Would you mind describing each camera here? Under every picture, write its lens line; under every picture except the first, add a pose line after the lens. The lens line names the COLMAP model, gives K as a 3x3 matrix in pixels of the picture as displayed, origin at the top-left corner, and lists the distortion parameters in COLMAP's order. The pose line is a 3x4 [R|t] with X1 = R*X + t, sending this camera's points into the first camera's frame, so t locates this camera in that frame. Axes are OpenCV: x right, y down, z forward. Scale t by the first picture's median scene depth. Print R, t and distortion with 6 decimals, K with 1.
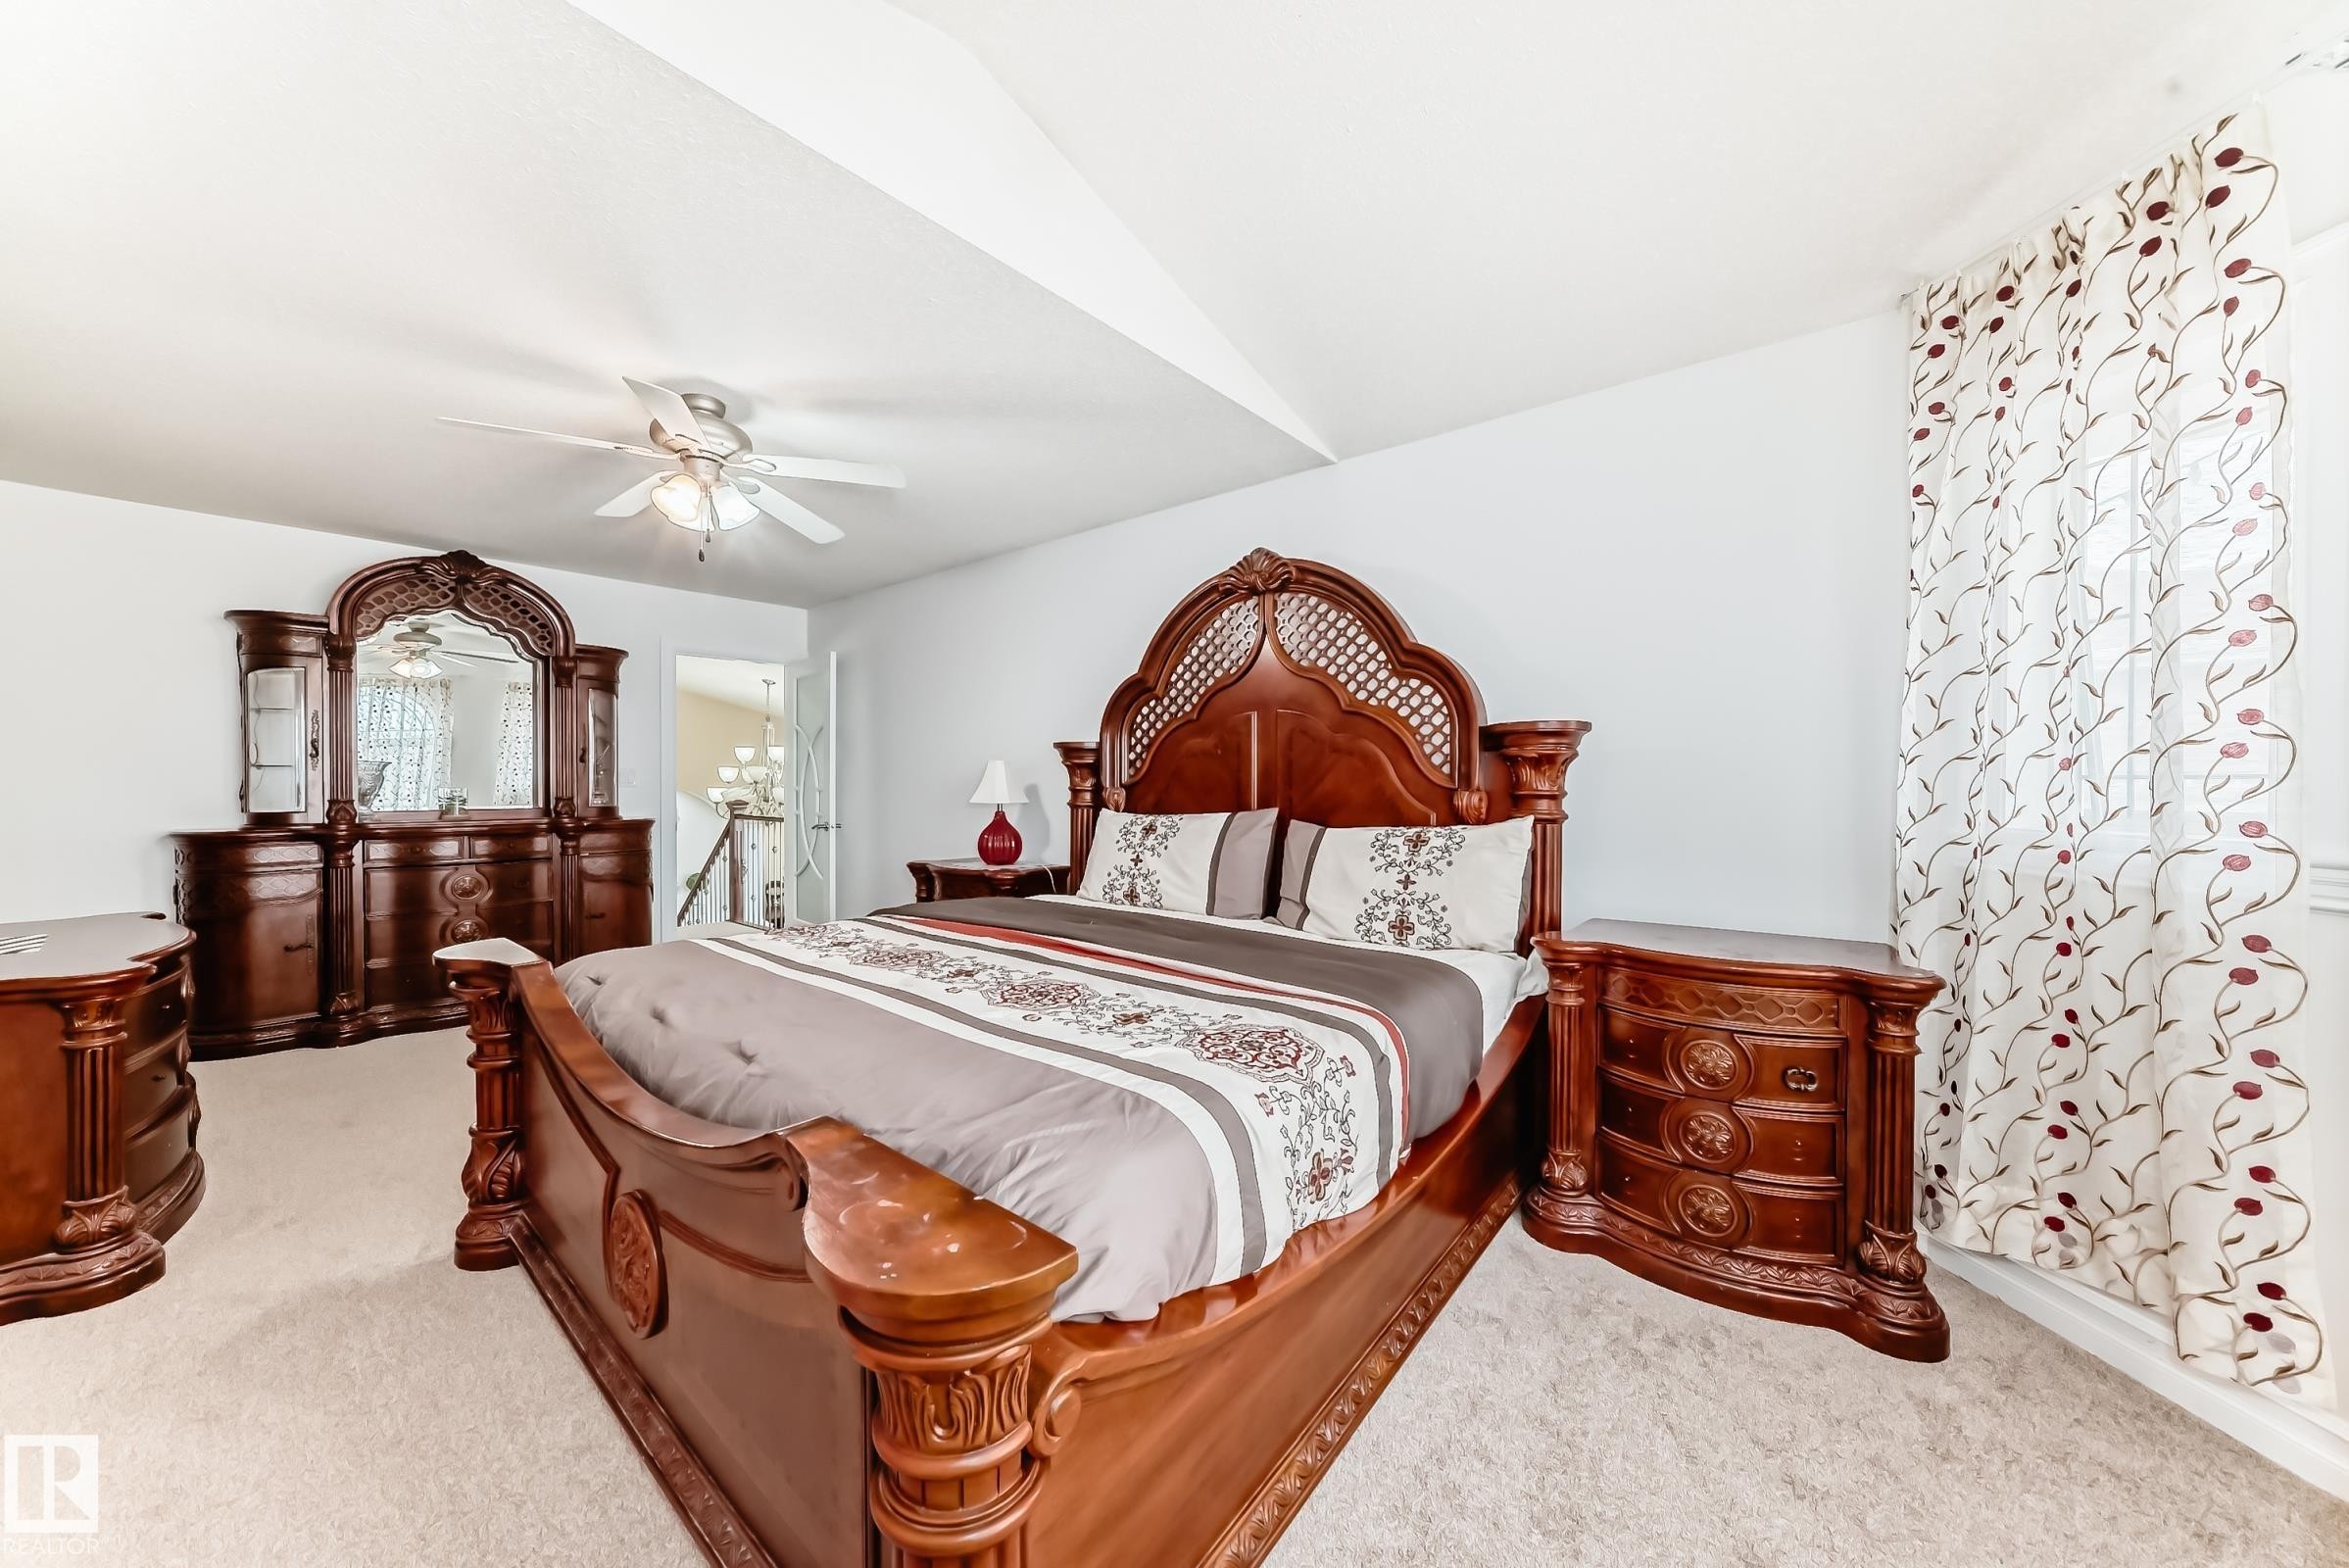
lens RADIAL K [[826.0, 0, 1184.3], [0, 826.0, 785.3], [0, 0, 1]] dist [-0.022092, 0.006137]
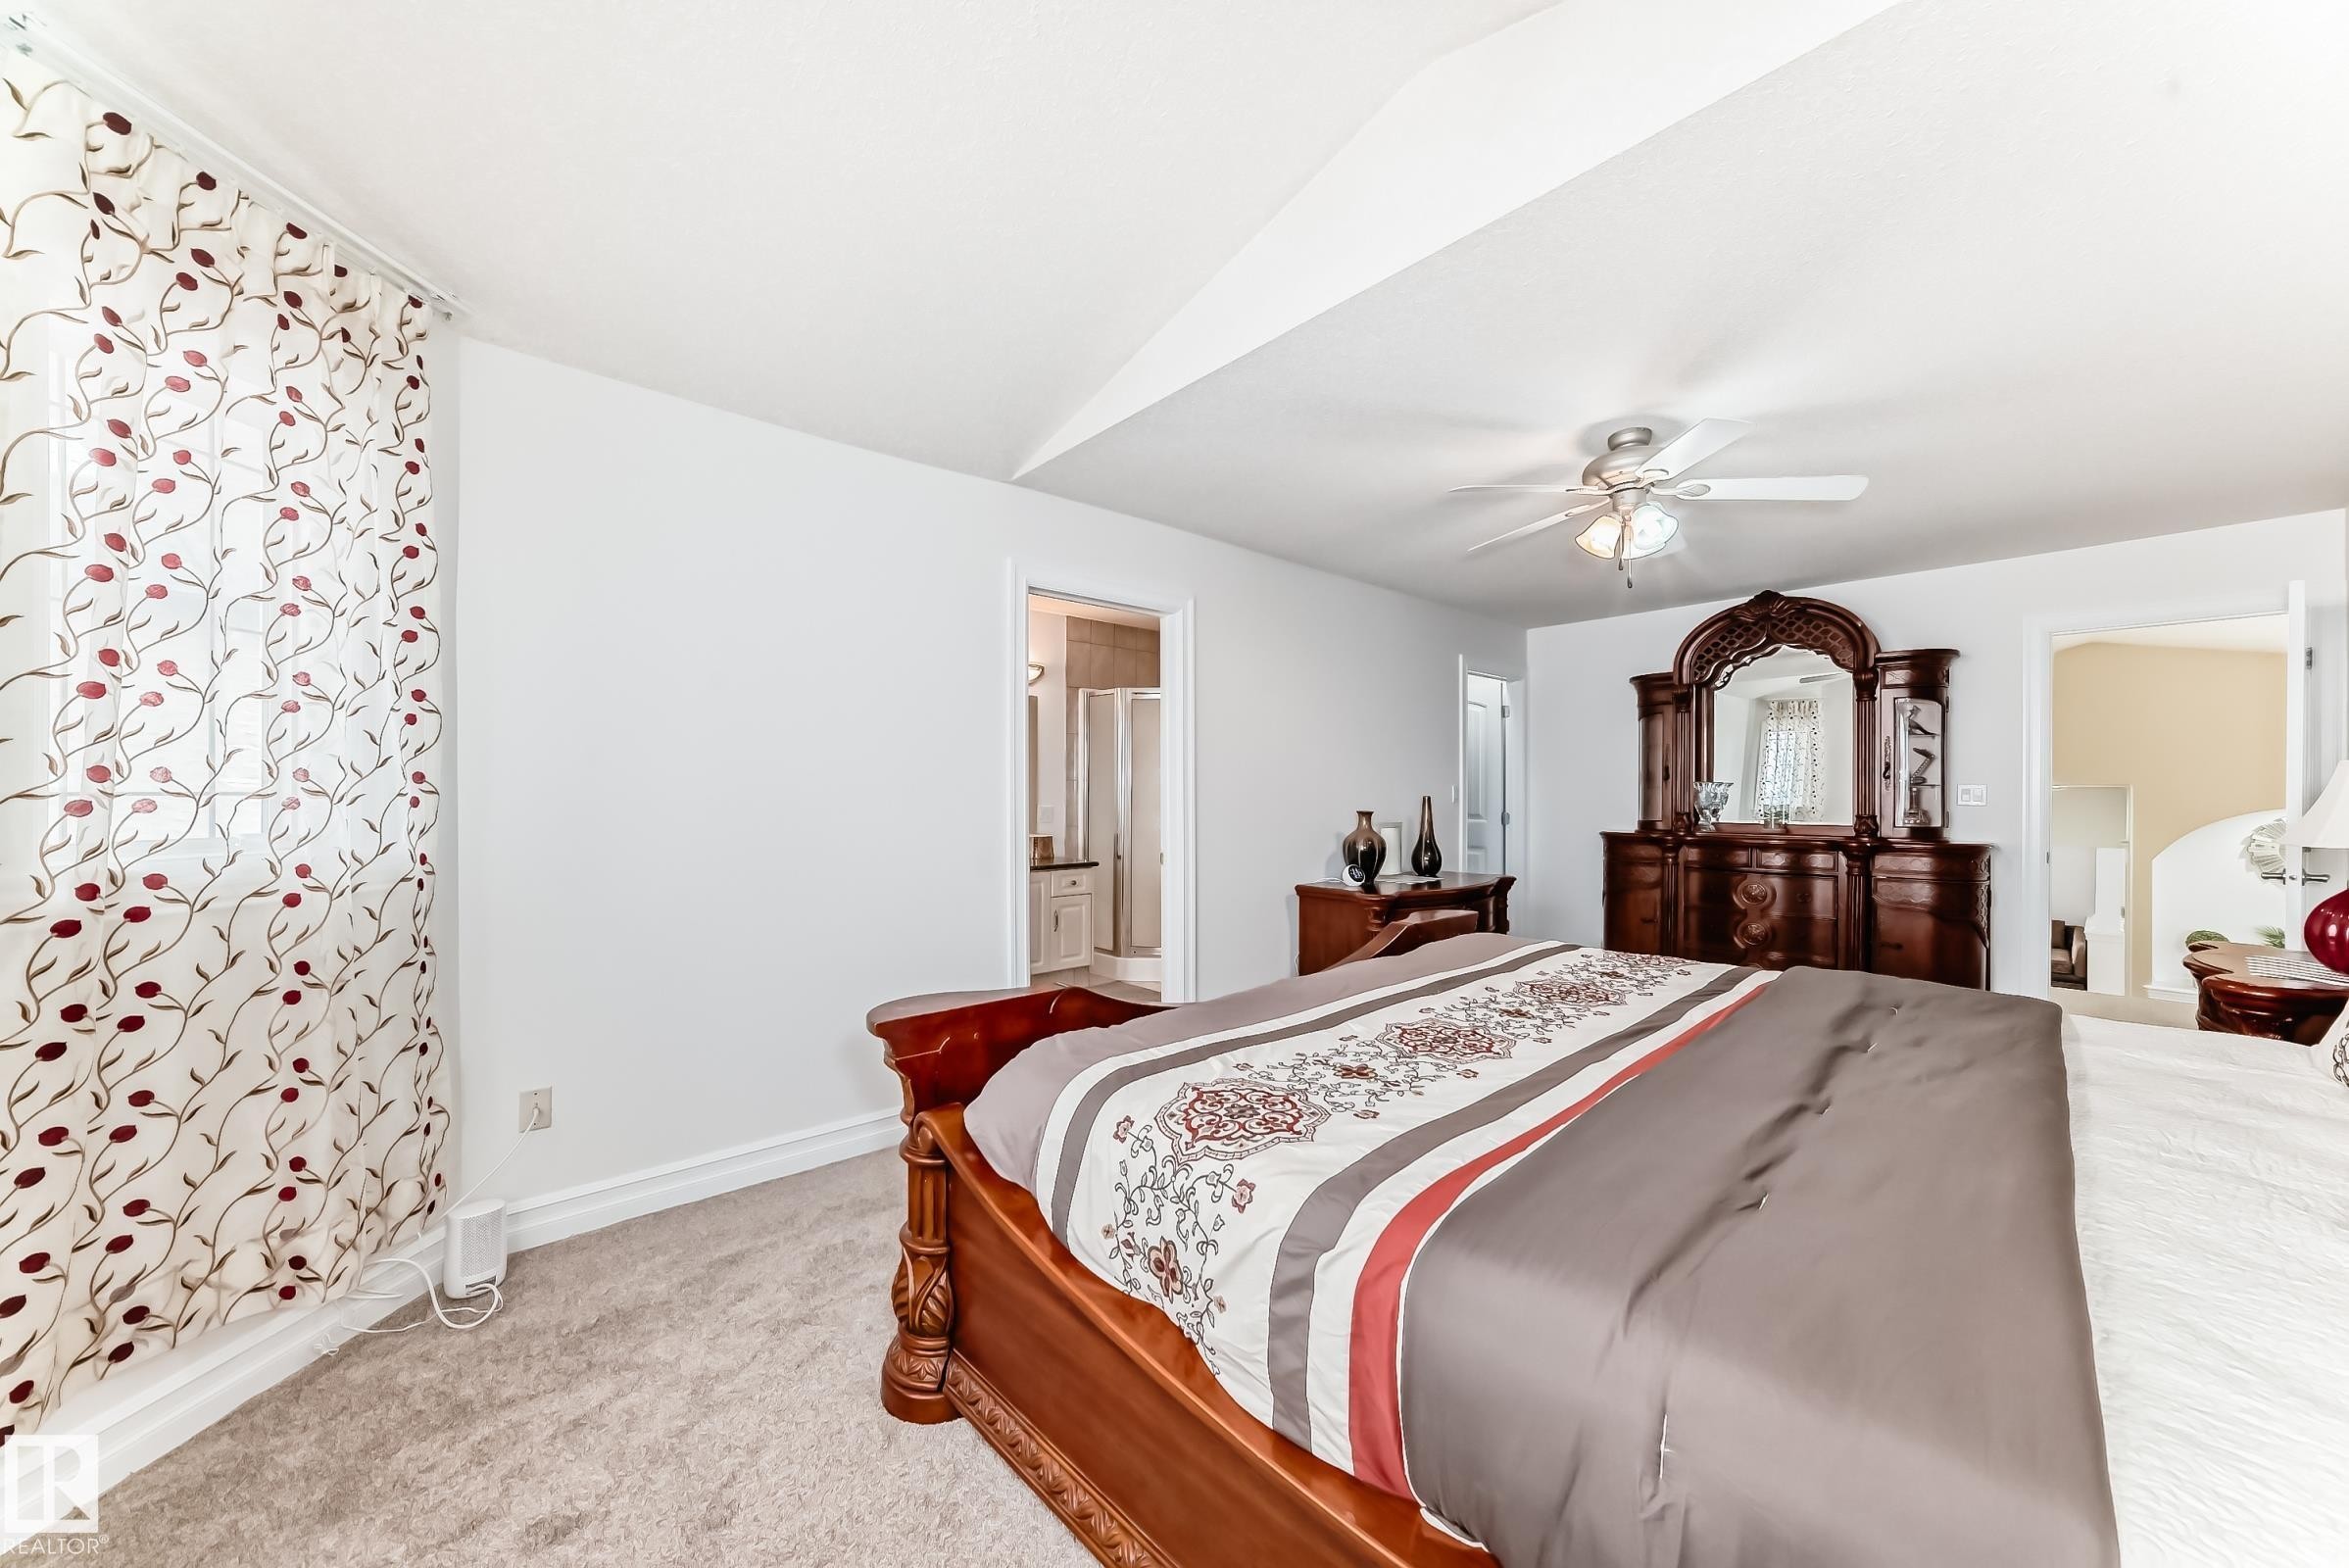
lens RADIAL K [[826.0, 0, 1184.3], [0, 826.0, 785.3], [0, 0, 1]] dist [-0.022092, 0.006137]
pose [[-0.119837, -0.008770, -0.992755, 0.309187], [-0.012444, 0.999896, -0.007331, -0.004425], [0.992716, 0.011475, -0.119934, 0.344329]]
